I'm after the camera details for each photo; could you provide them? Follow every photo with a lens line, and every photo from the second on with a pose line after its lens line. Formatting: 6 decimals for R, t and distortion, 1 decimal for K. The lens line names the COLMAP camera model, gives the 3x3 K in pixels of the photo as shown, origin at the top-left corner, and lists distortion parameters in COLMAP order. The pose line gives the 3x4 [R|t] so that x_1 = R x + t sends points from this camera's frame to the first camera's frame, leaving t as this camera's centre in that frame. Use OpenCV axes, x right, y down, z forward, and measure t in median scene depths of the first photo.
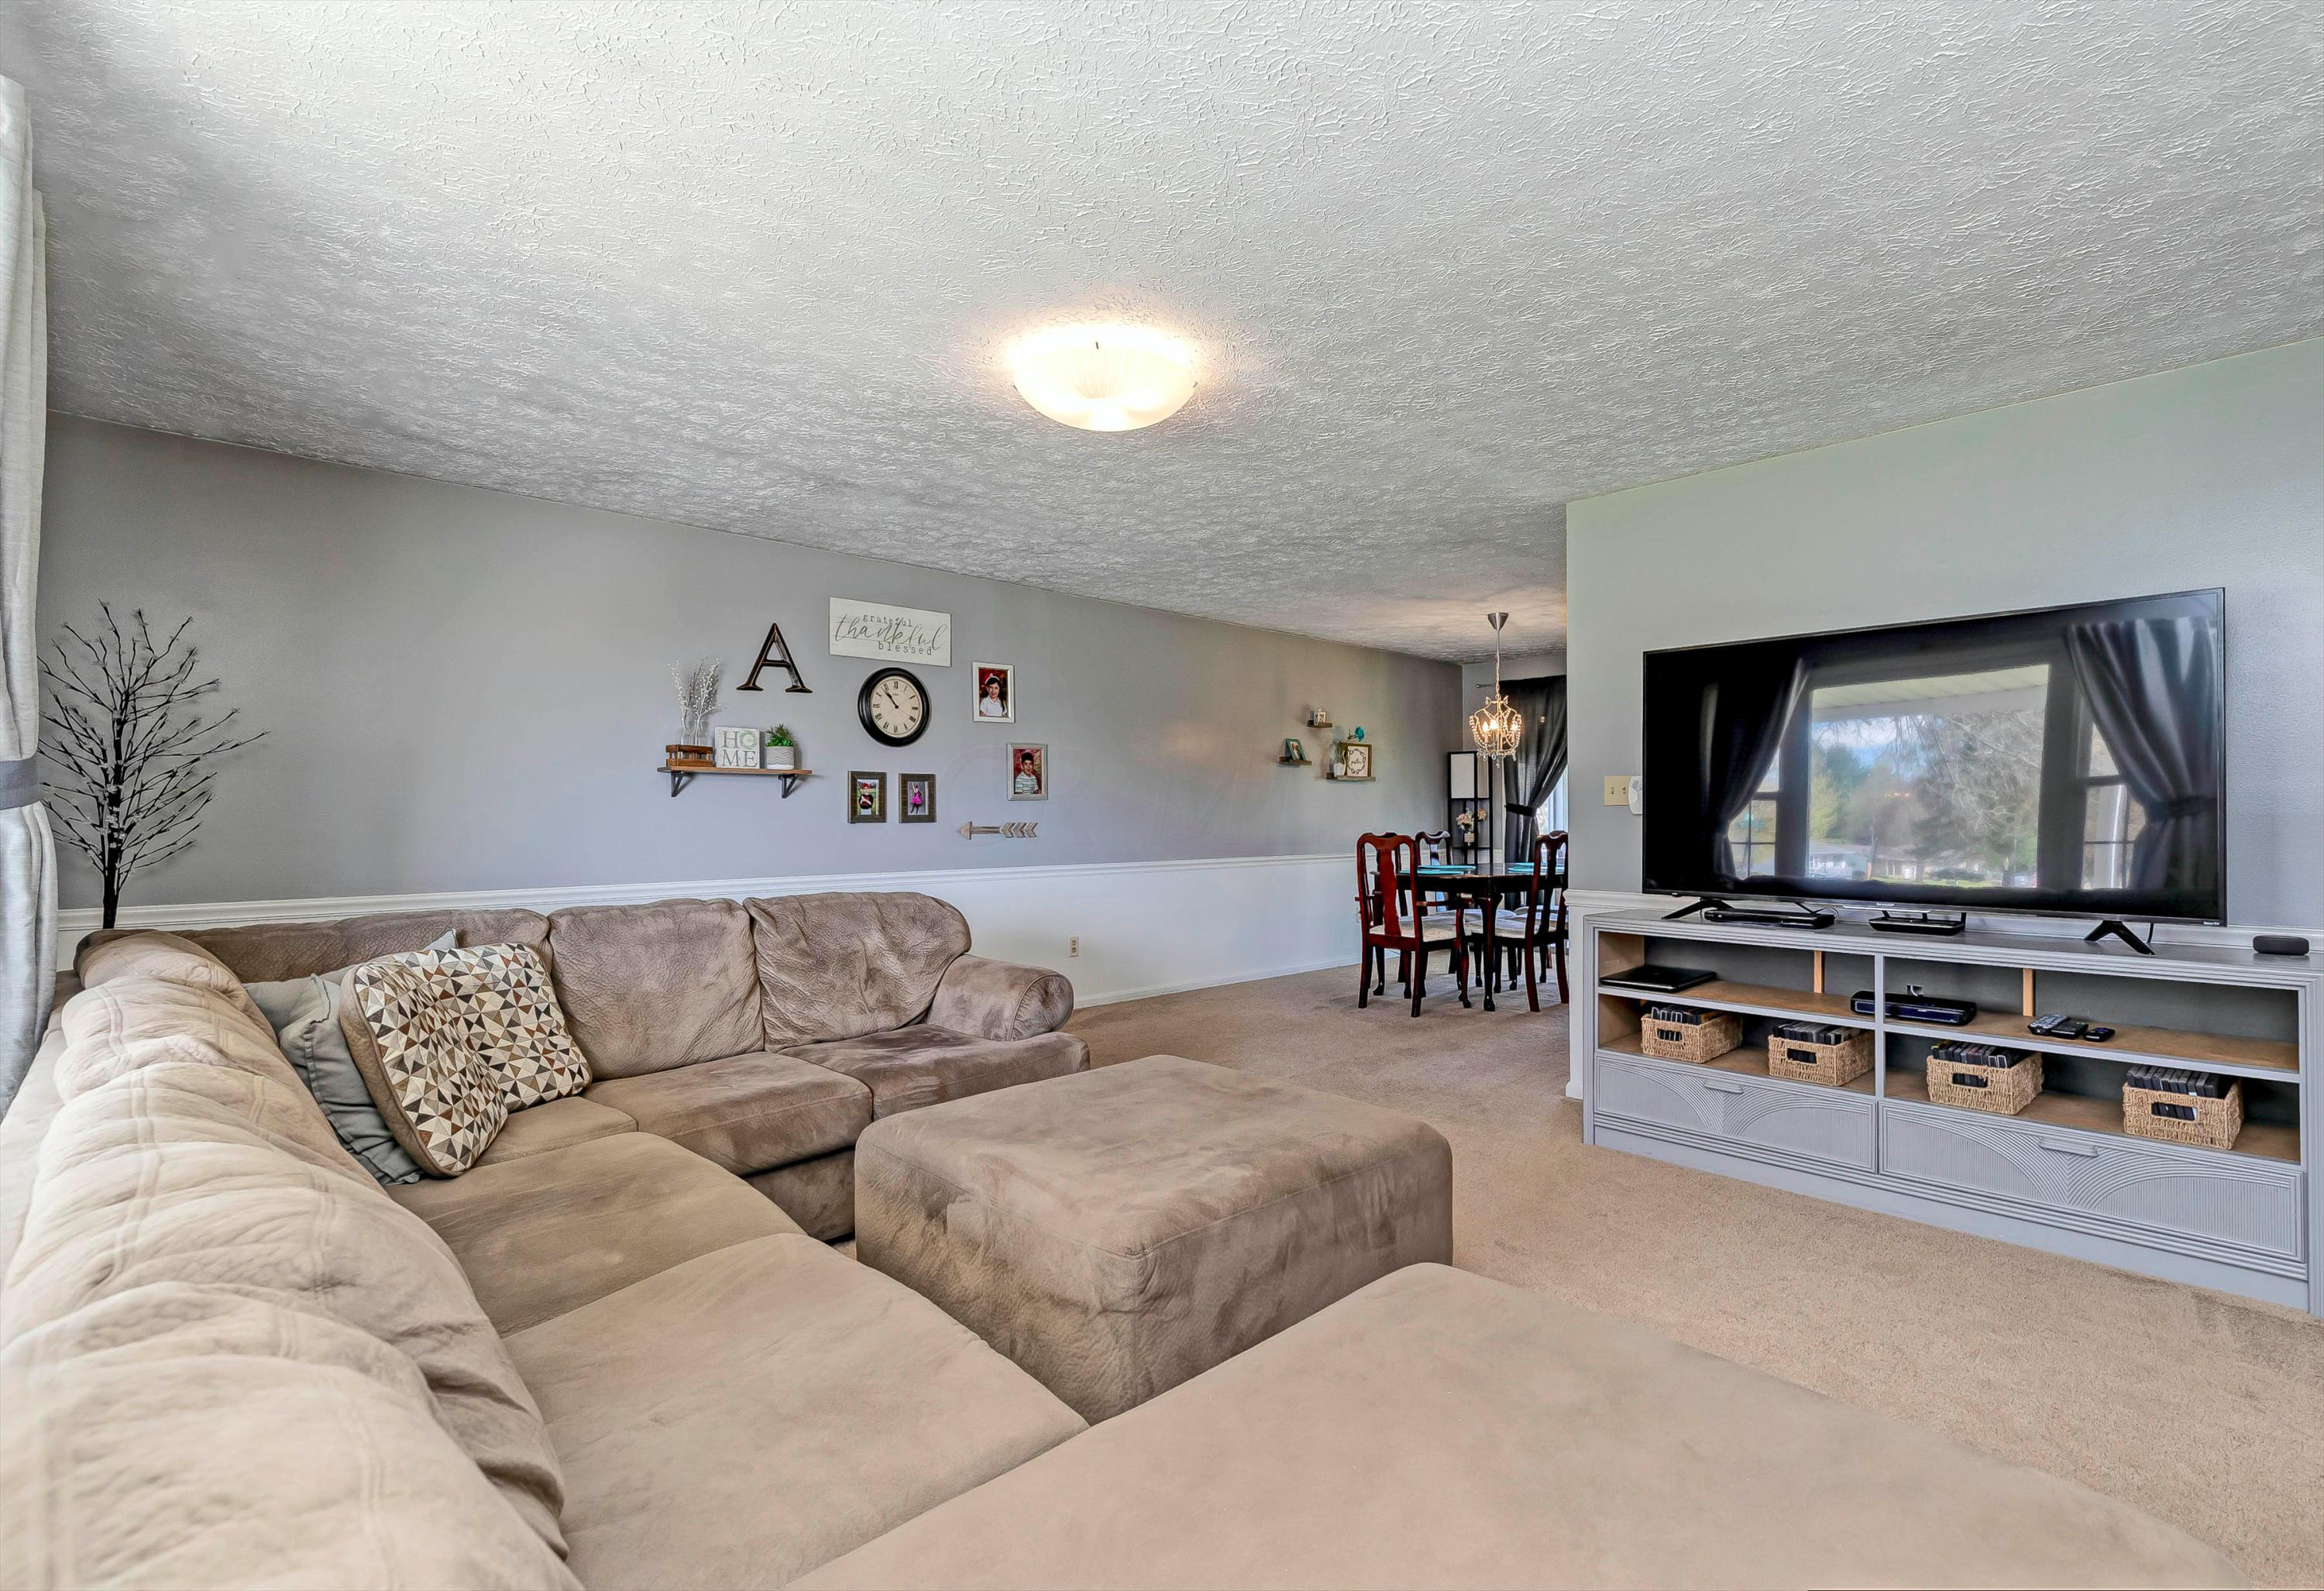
lens RADIAL K [[1140.4, 0, 1139.1], [0, 1140.4, 798.4], [0, 0, 1]] dist [0.004378, 0.001199]
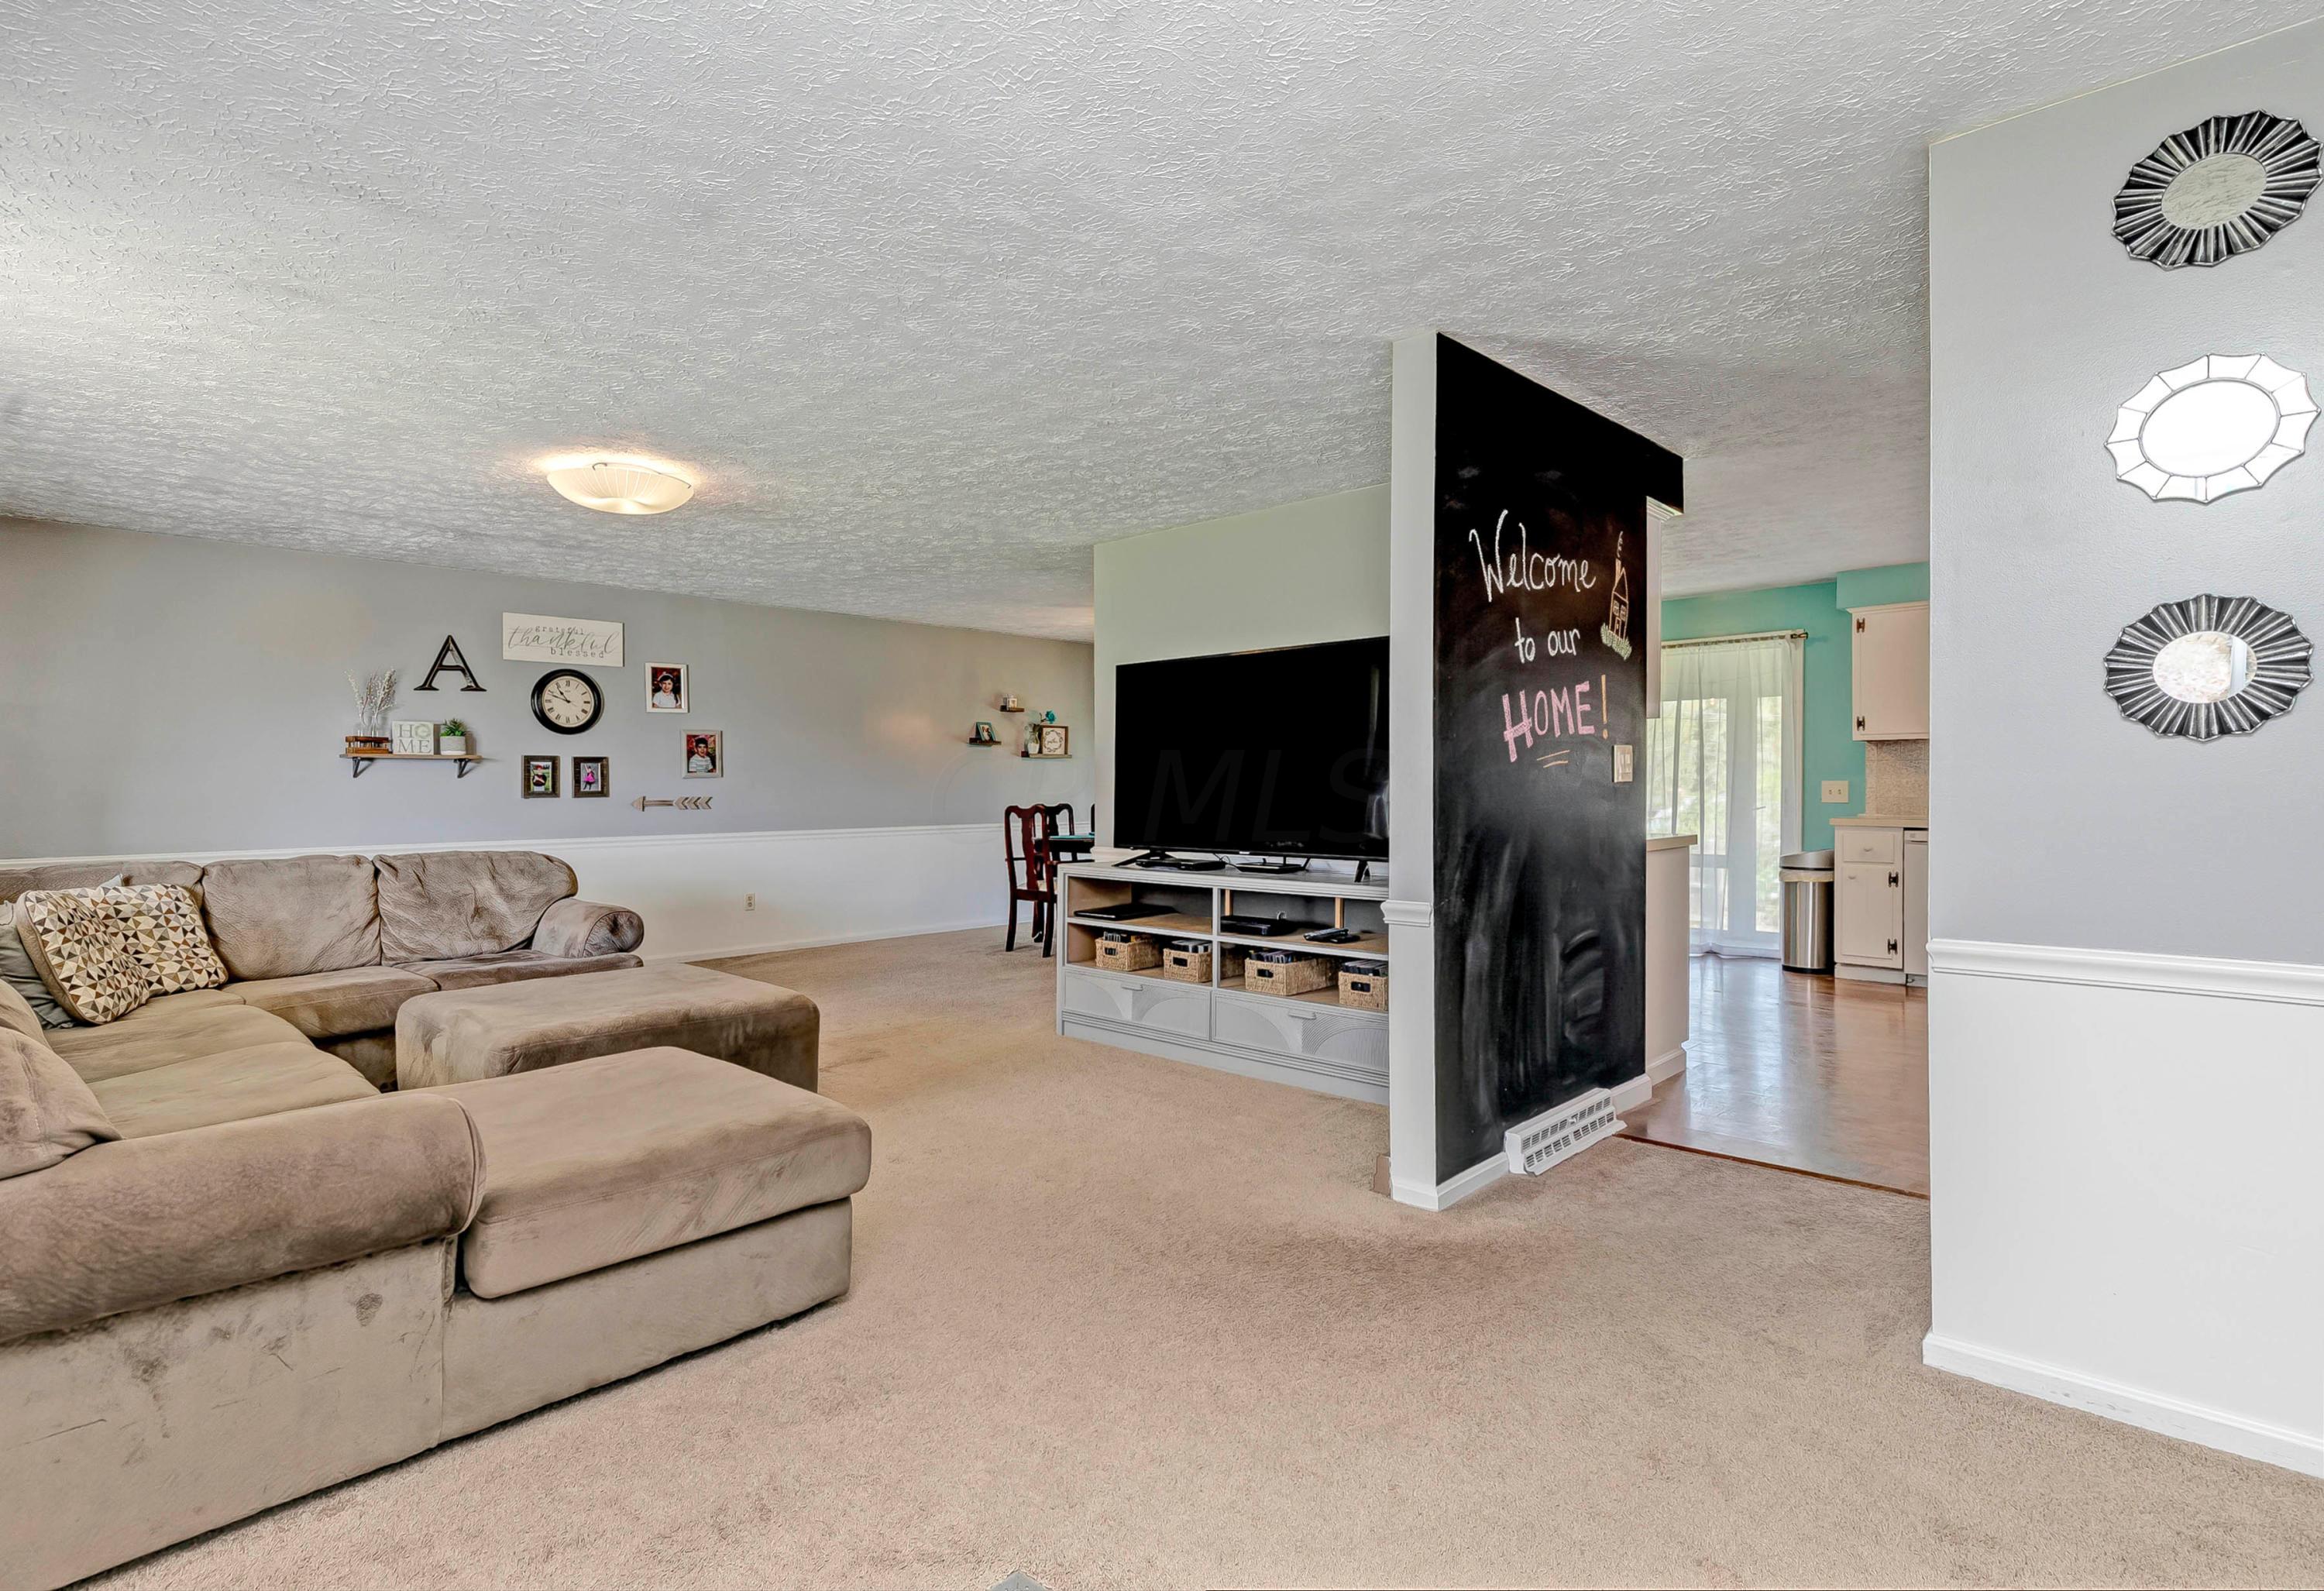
lens RADIAL K [[1192.7, 0, 1139.2], [0, 1192.7, 779.0], [0, 0, 1]] dist [-0.001932, 0.000696]
pose [[0.996696, -0.003800, 0.081133, 0.426401], [0.003172, 0.999964, 0.007871, -0.009466], [-0.081160, -0.007588, 0.996672, -0.456735]]
